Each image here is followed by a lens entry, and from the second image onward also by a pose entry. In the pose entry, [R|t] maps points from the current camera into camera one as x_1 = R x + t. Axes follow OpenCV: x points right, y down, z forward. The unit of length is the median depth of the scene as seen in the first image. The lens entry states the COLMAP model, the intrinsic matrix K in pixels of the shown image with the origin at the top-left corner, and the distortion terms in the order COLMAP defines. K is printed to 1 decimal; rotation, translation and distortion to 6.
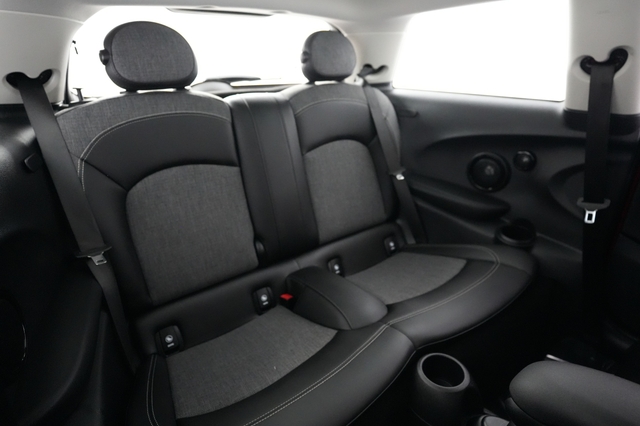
lens RADIAL K [[364.5, 0, 320.0], [0, 364.5, 213.0], [0, 0, 1]] dist [-0.006501, -0.001515]
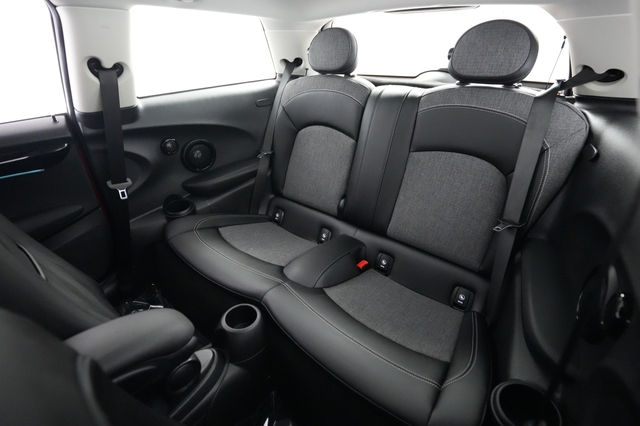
lens RADIAL K [[303.9, 0, 320.0], [0, 303.9, 213.0], [0, 0, 1]] dist [-0.000541, 0.000049]
pose [[0.187828, 0.447871, -0.874147, 0.700509], [-0.372757, 0.855908, 0.358432, -0.215498], [0.908721, 0.258520, 0.327710, 0.490749]]
